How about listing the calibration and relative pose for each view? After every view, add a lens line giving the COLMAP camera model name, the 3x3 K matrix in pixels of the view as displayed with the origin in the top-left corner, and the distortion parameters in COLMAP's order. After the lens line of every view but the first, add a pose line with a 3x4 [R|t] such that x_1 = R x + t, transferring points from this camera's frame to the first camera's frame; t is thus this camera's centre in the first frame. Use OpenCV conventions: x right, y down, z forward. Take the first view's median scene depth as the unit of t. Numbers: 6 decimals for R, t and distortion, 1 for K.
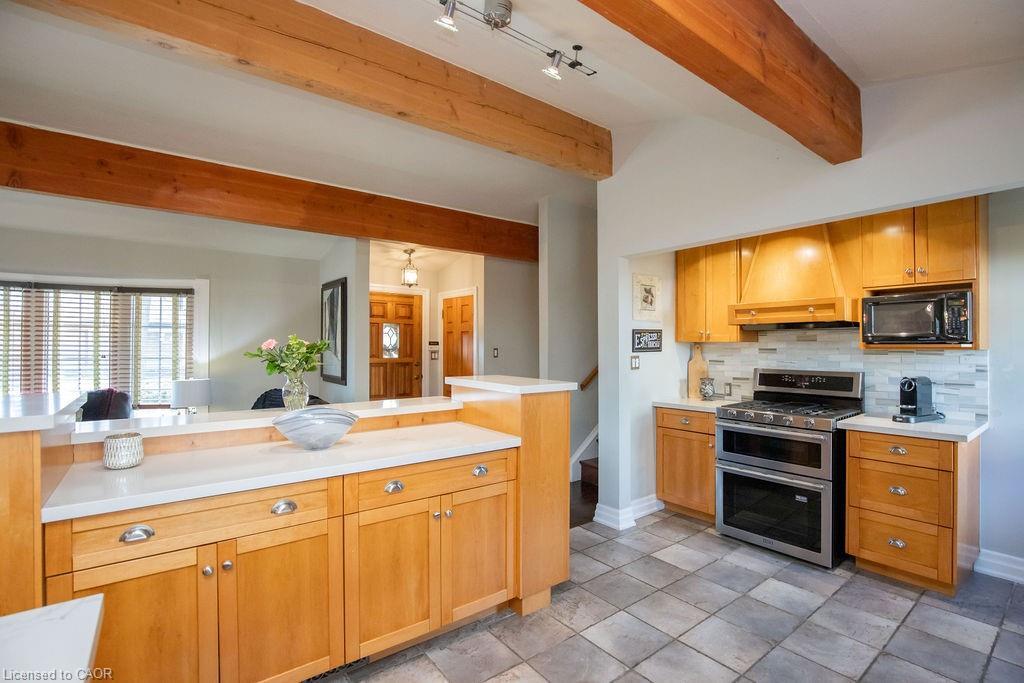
lens RADIAL K [[481.1, 0, 517.0], [0, 481.1, 341.4], [0, 0, 1]] dist [-0.036179, 0.007632]
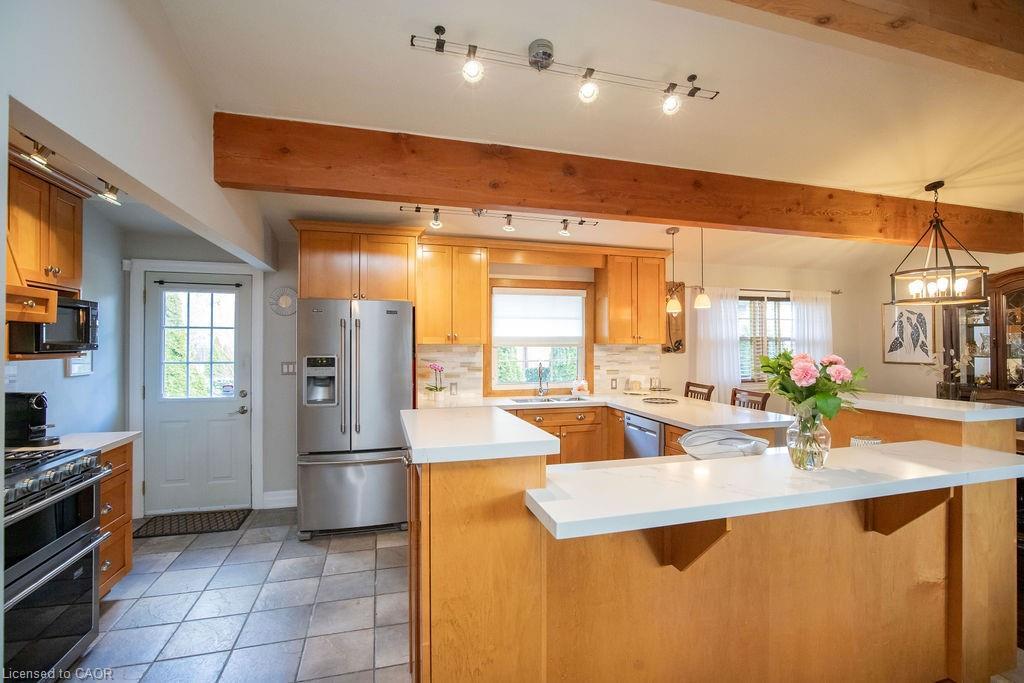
lens RADIAL K [[469.8, 0, 525.2], [0, 469.8, 341.0], [0, 0, 1]] dist [-0.031446, 0.001745]
pose [[-0.929847, 0.000765, 0.367945, -0.244508], [-0.005009, 0.999879, -0.014739, -0.008399], [-0.367911, -0.015548, -0.929731, 1.219763]]
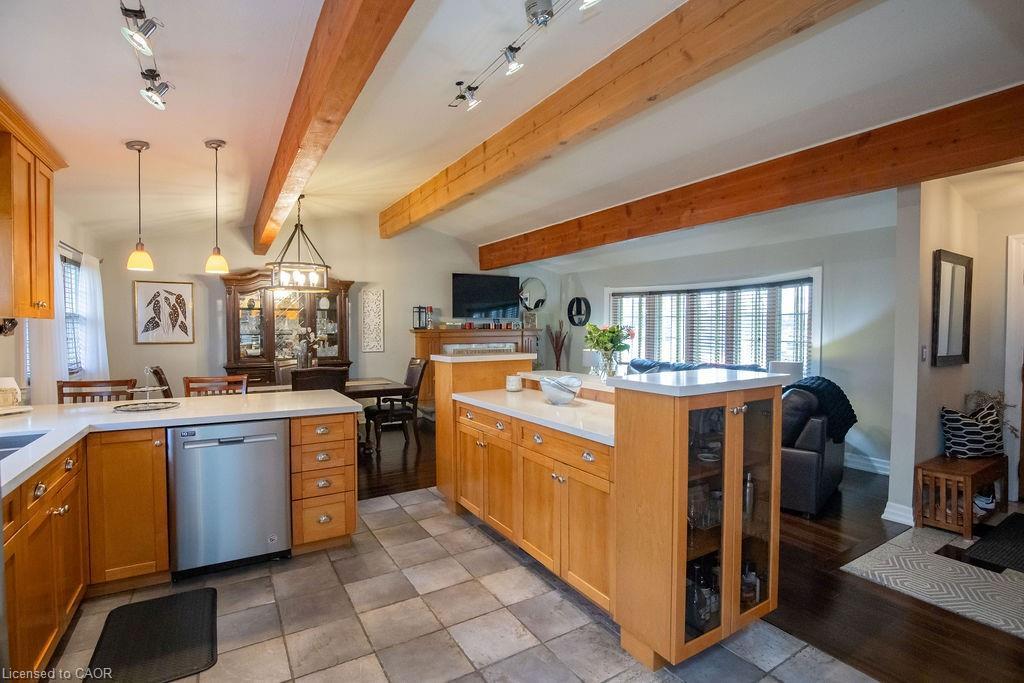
lens RADIAL K [[481.1, 0, 517.0], [0, 481.1, 341.4], [0, 0, 1]] dist [-0.036179, 0.007632]
pose [[-0.108807, 0.024847, -0.993752, 0.620484], [0.007625, 0.999679, 0.024161, 0.002312], [0.994034, -0.004949, -0.108962, 0.644380]]
